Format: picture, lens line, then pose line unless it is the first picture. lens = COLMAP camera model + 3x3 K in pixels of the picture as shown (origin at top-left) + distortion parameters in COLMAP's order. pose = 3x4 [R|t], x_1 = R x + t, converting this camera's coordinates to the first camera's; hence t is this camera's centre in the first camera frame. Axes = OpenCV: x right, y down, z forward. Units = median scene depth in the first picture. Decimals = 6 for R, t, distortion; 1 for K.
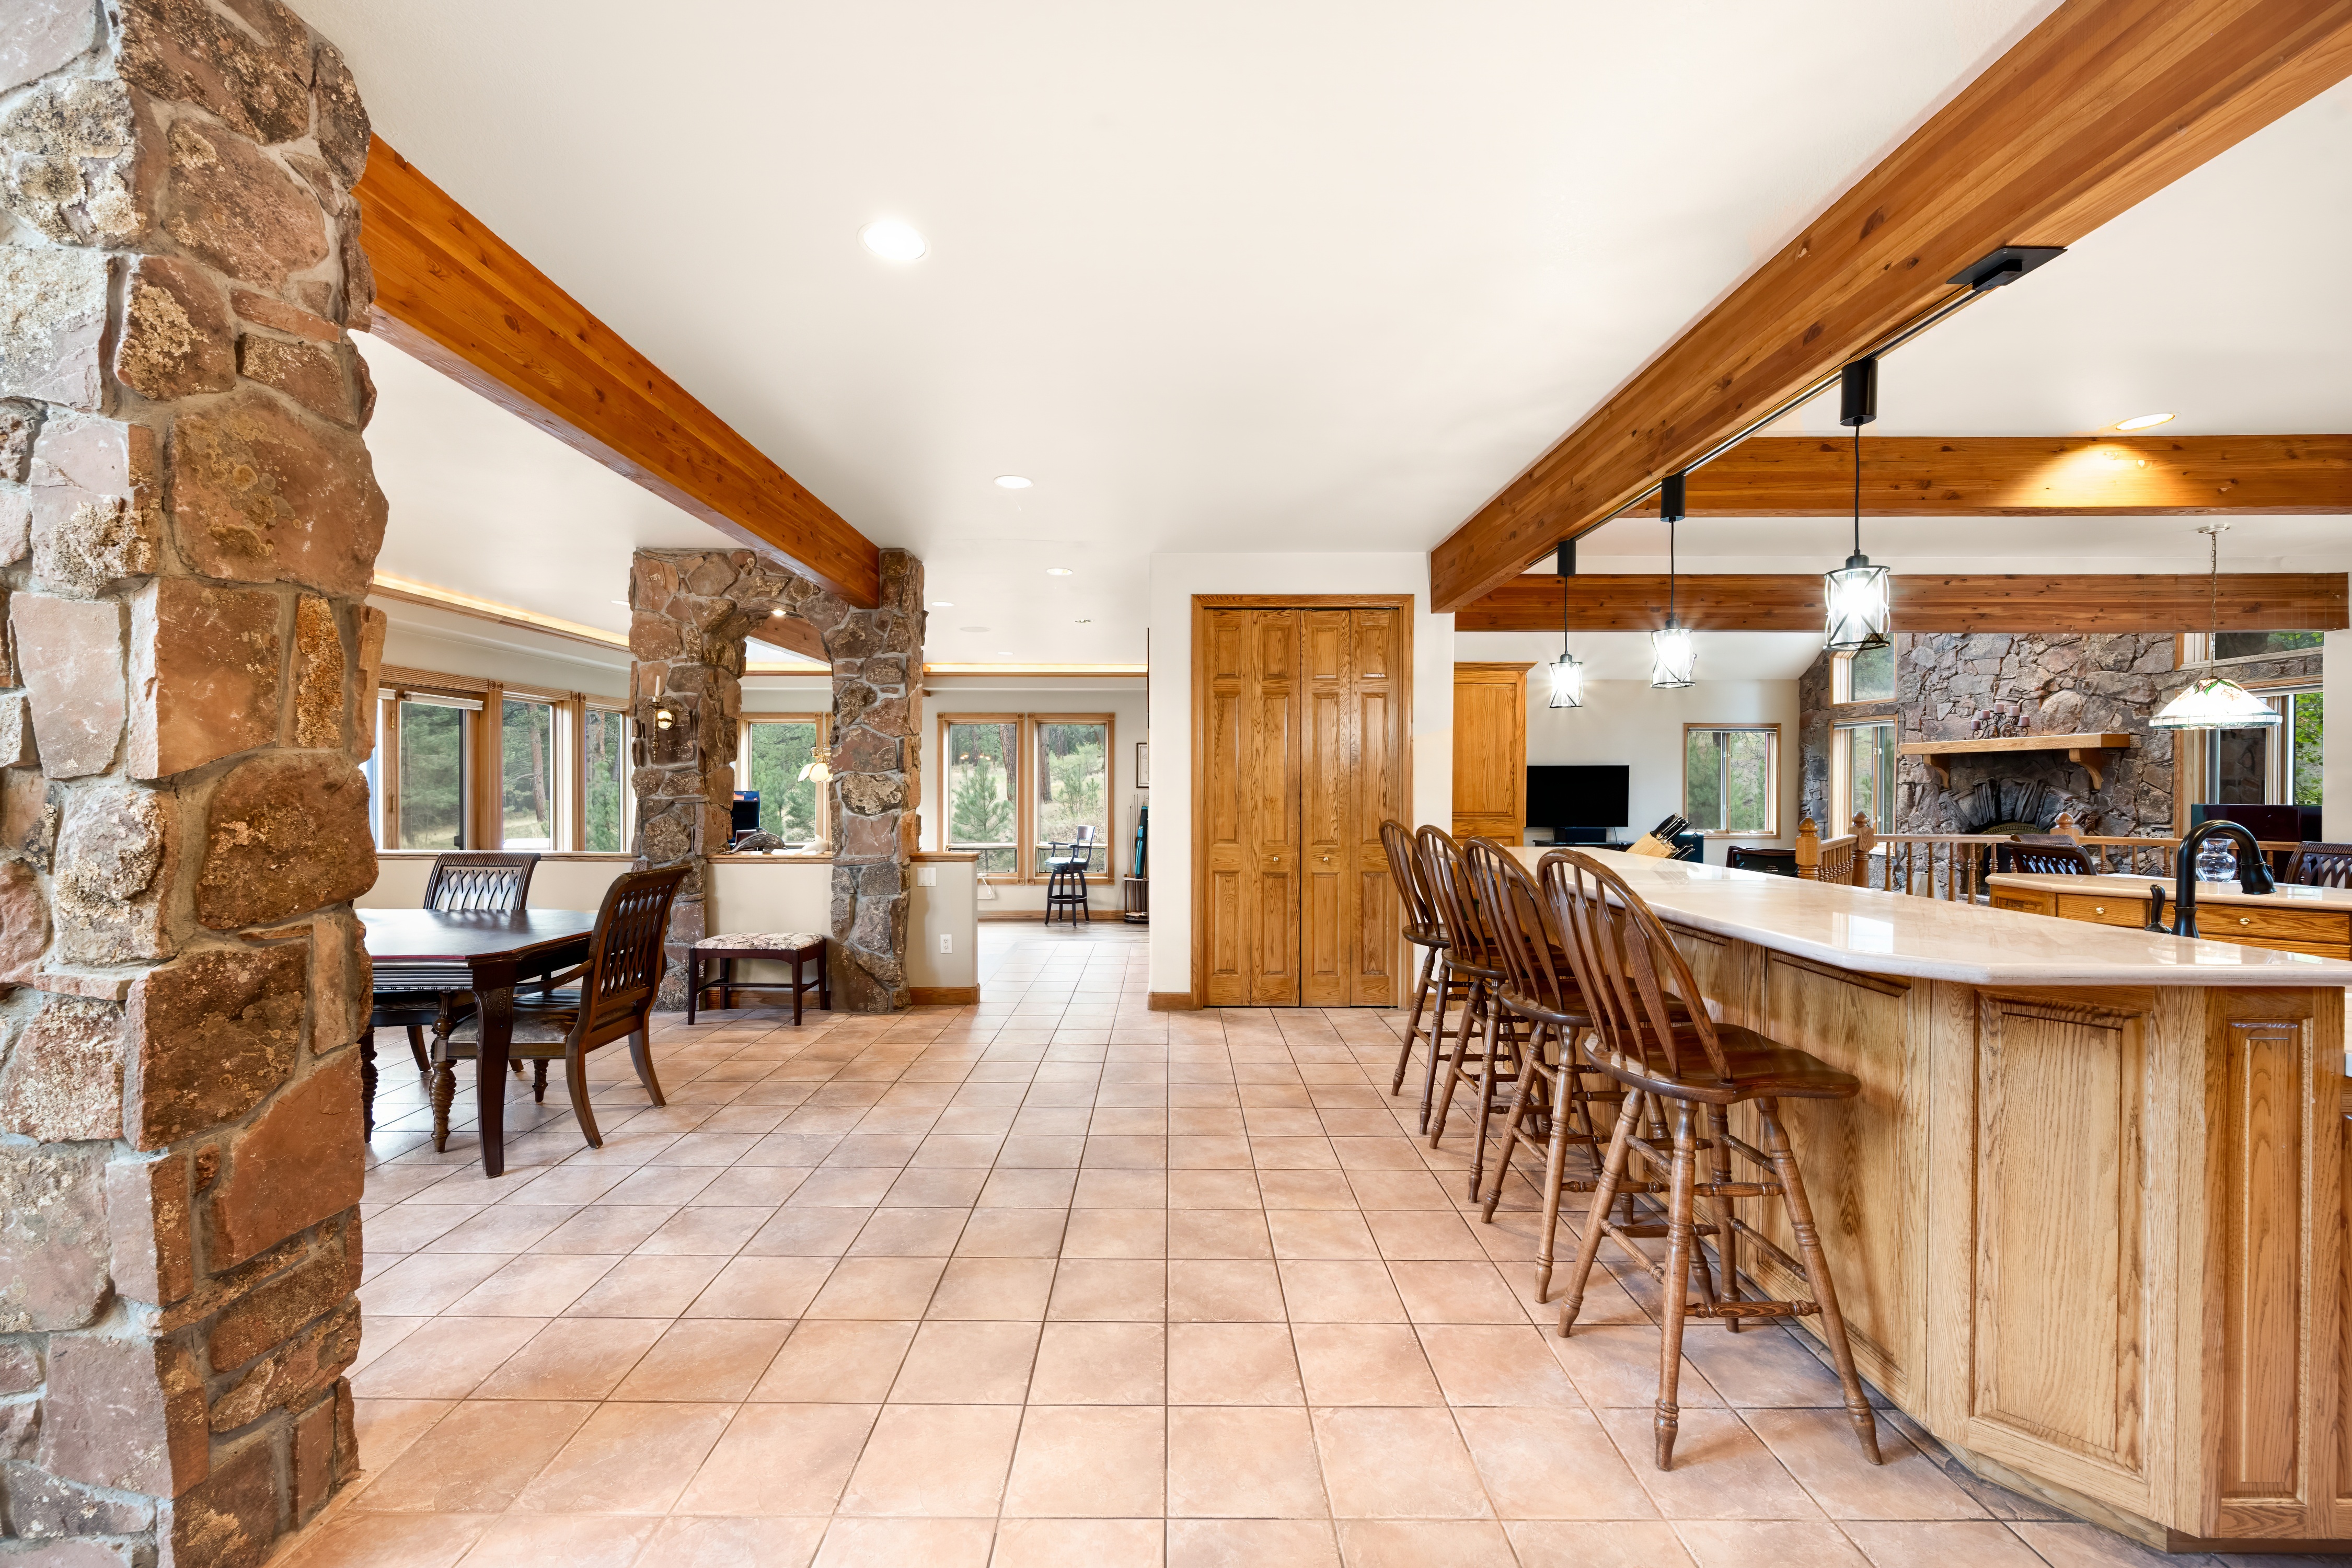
lens RADIAL K [[932.7, 0, 1179.3], [0, 932.7, 784.8], [0, 0, 1]] dist [0.000114, 0.000565]
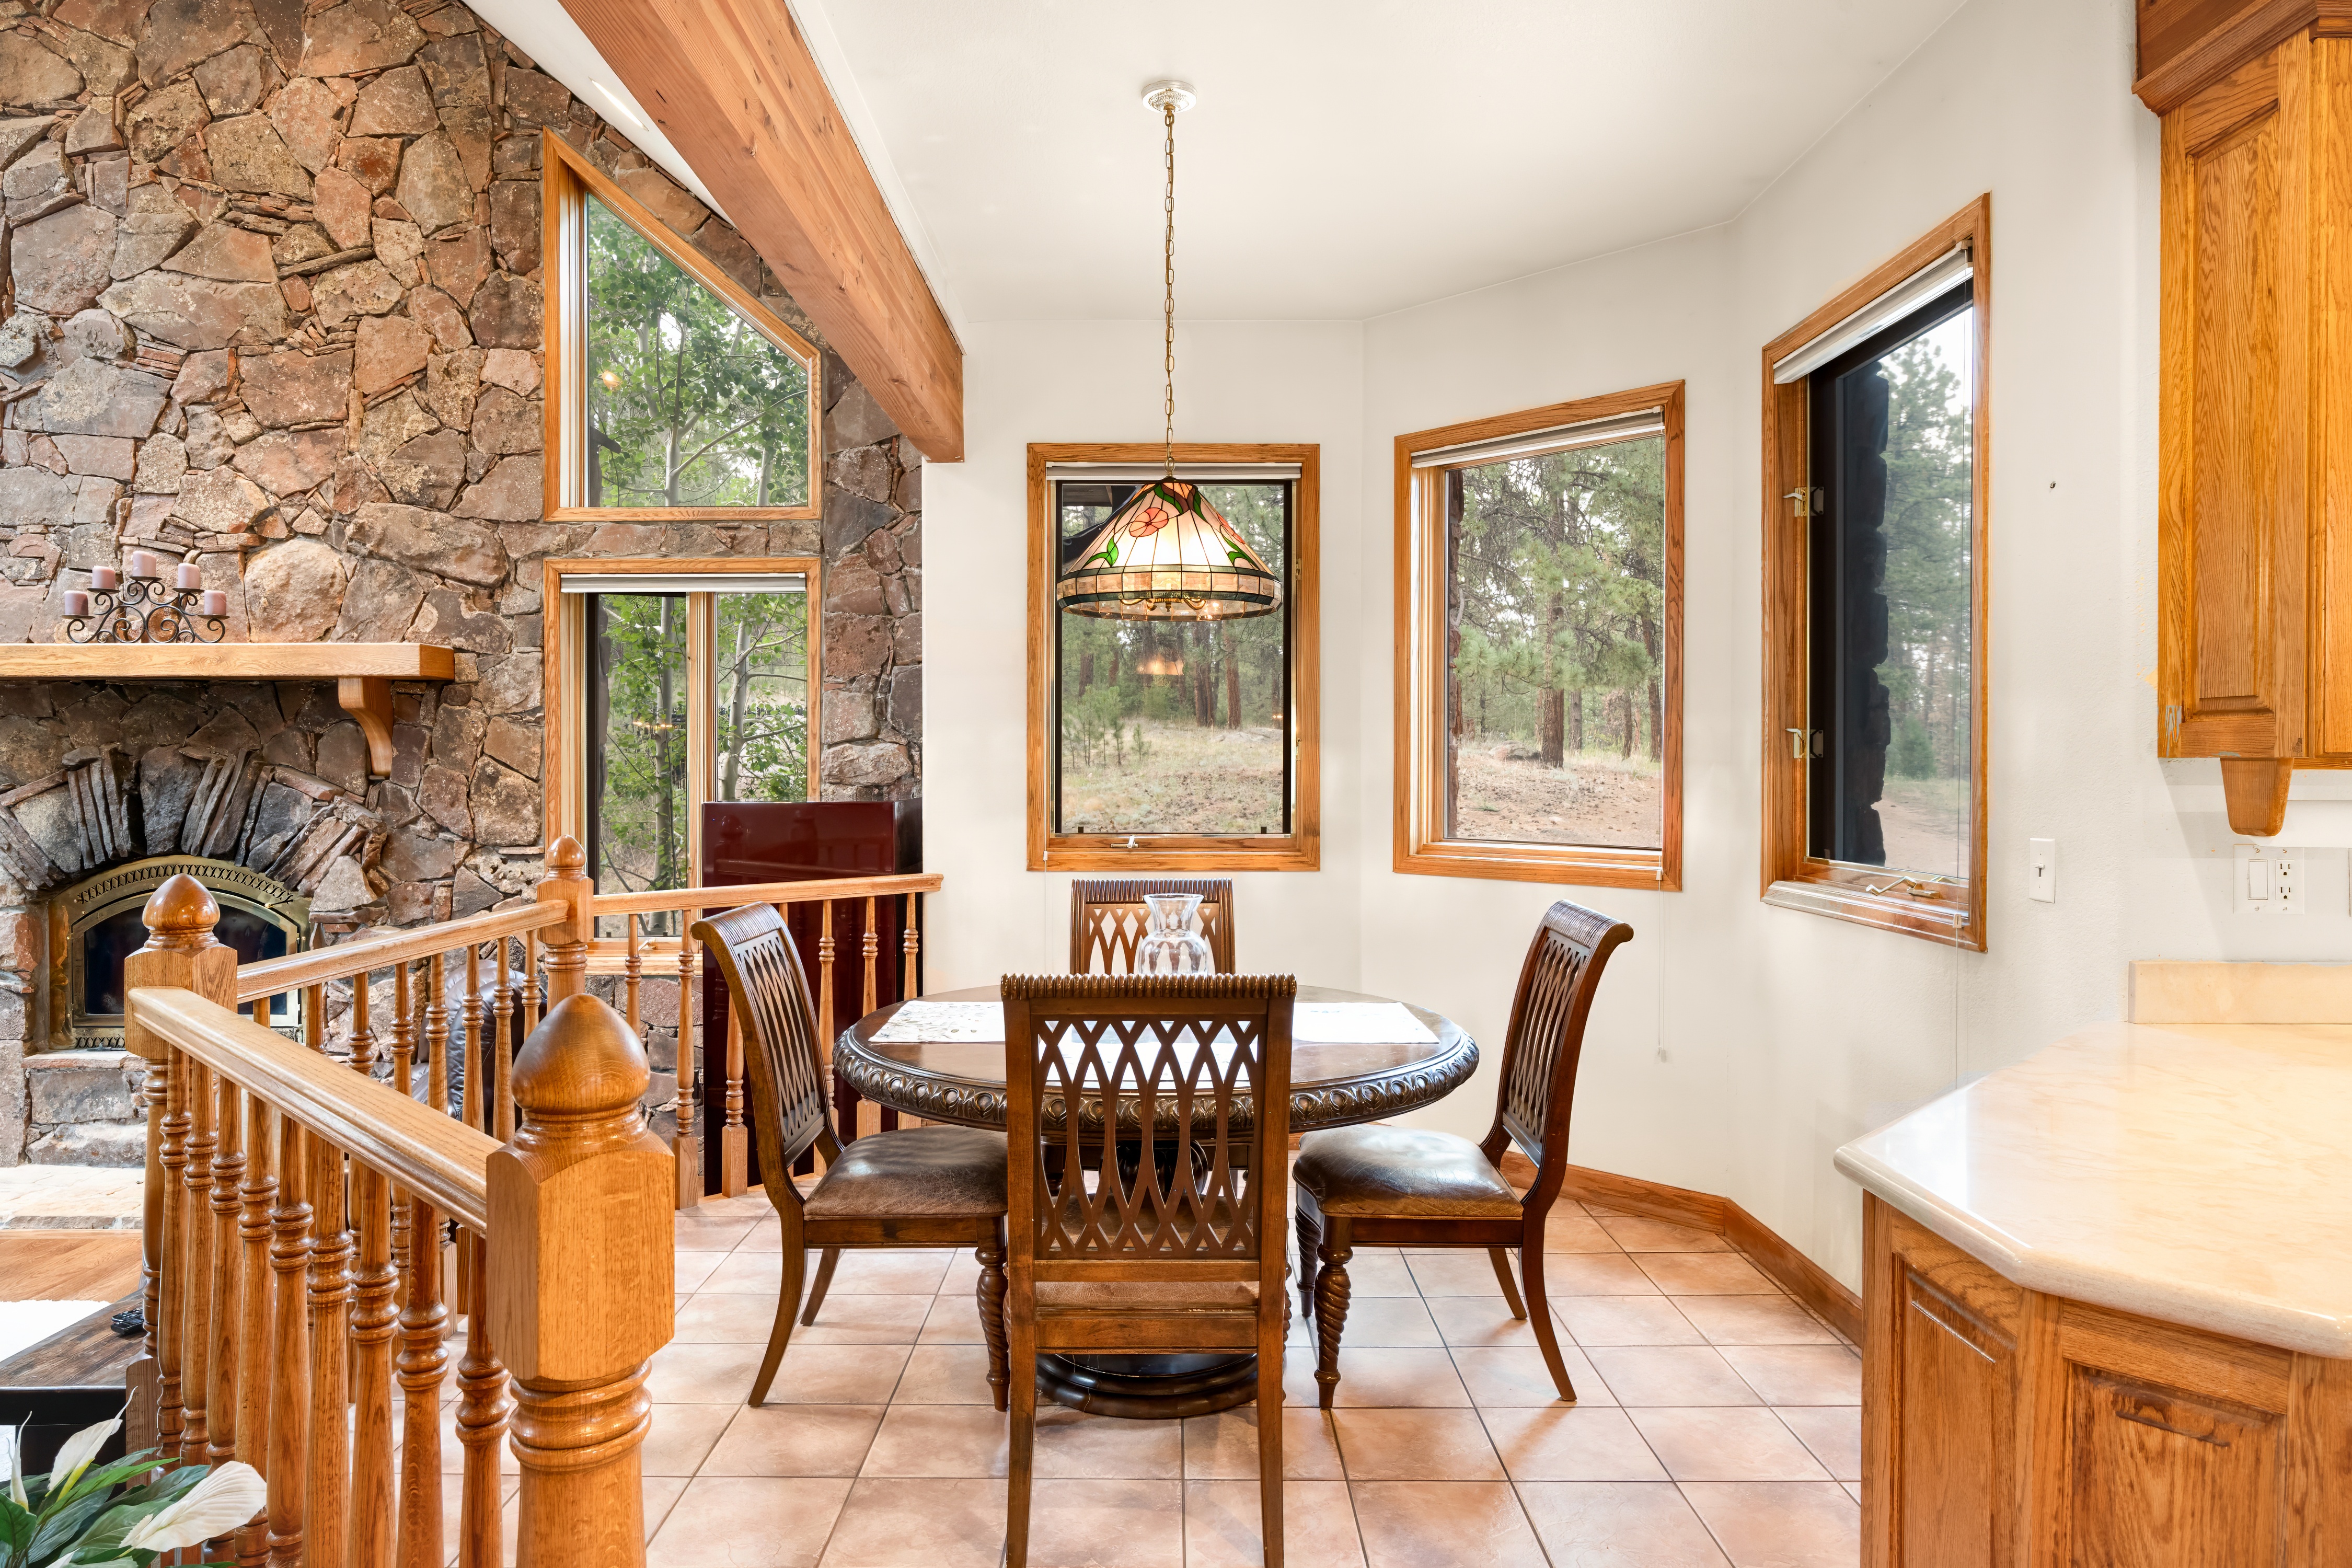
lens RADIAL K [[1411.0, 0, 1165.8], [0, 1411.0, 779.4], [0, 0, 1]] dist [-0.003095, -0.000267]
pose [[0.013257, -0.011431, 0.999847, 0.339541], [0.003368, 0.999929, 0.011387, 0.001579], [-0.999906, 0.003217, 0.013294, 0.646709]]
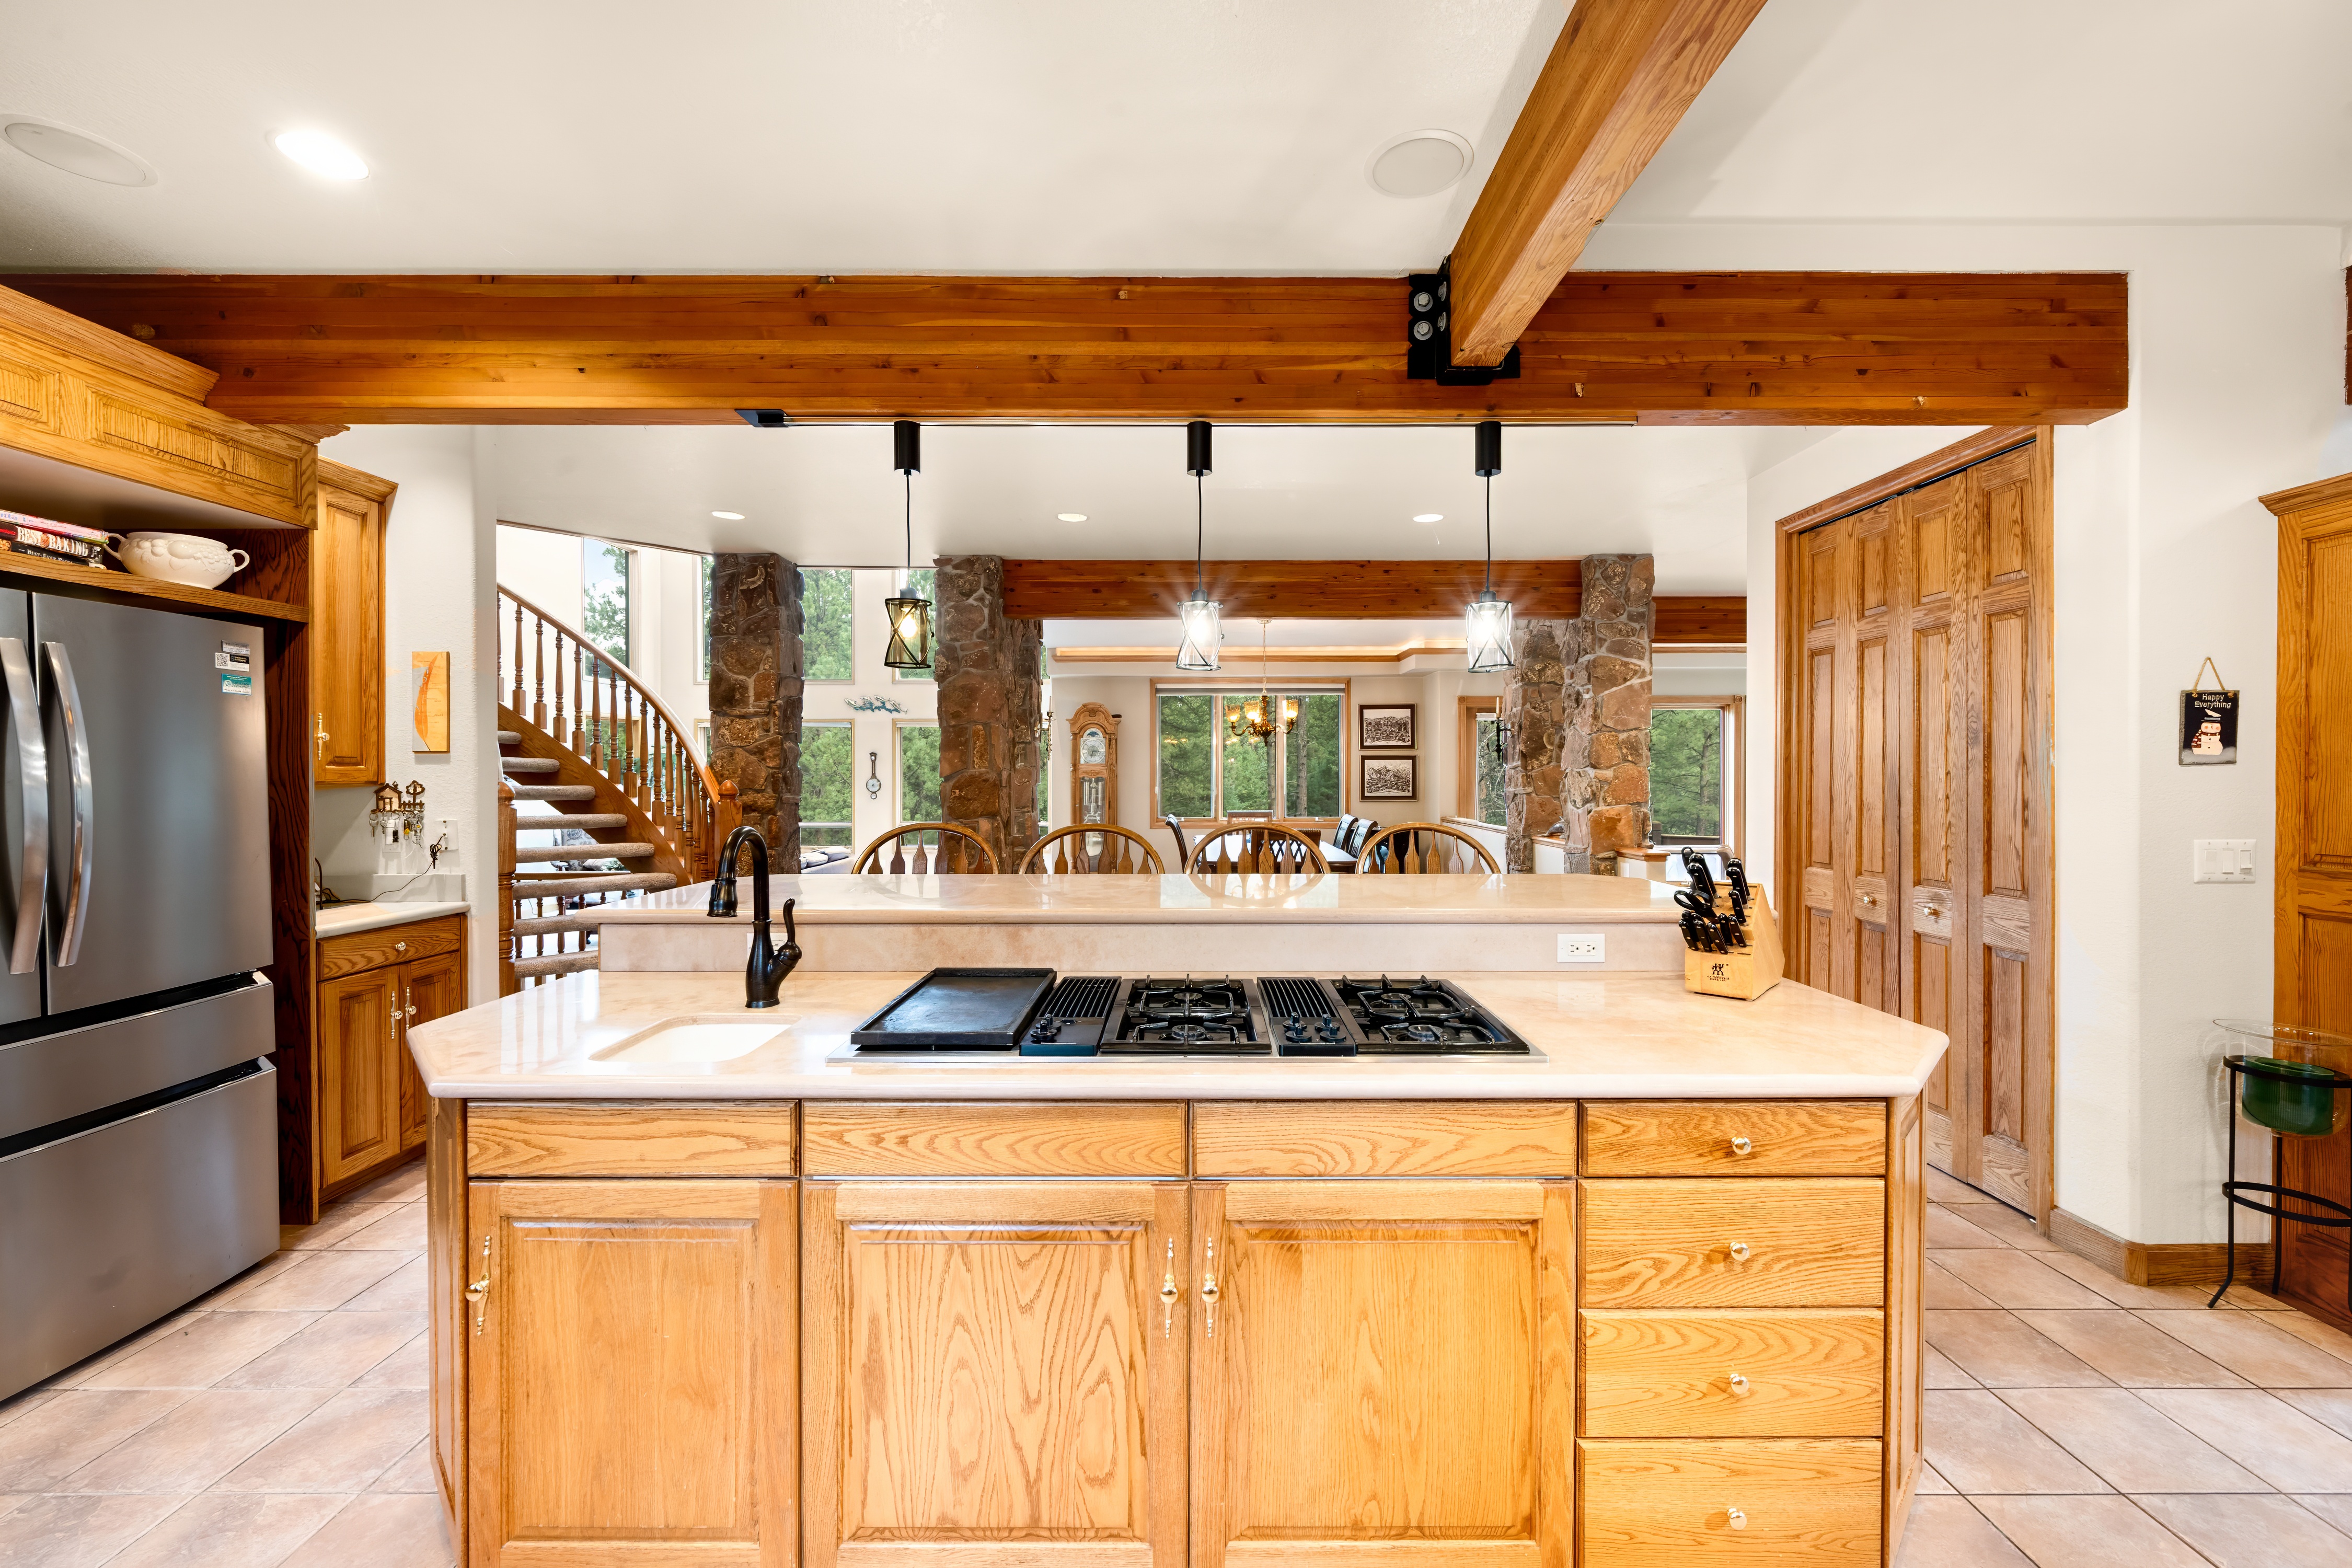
lens RADIAL K [[932.7, 0, 1186.3], [0, 932.7, 783.4], [0, 0, 1]] dist [0.000114, 0.000565]
pose [[-0.011768, 0.008579, -0.999894, 0.497468], [-0.000422, 0.999963, 0.008584, -0.003466], [0.999931, 0.000523, -0.011764, 0.363405]]
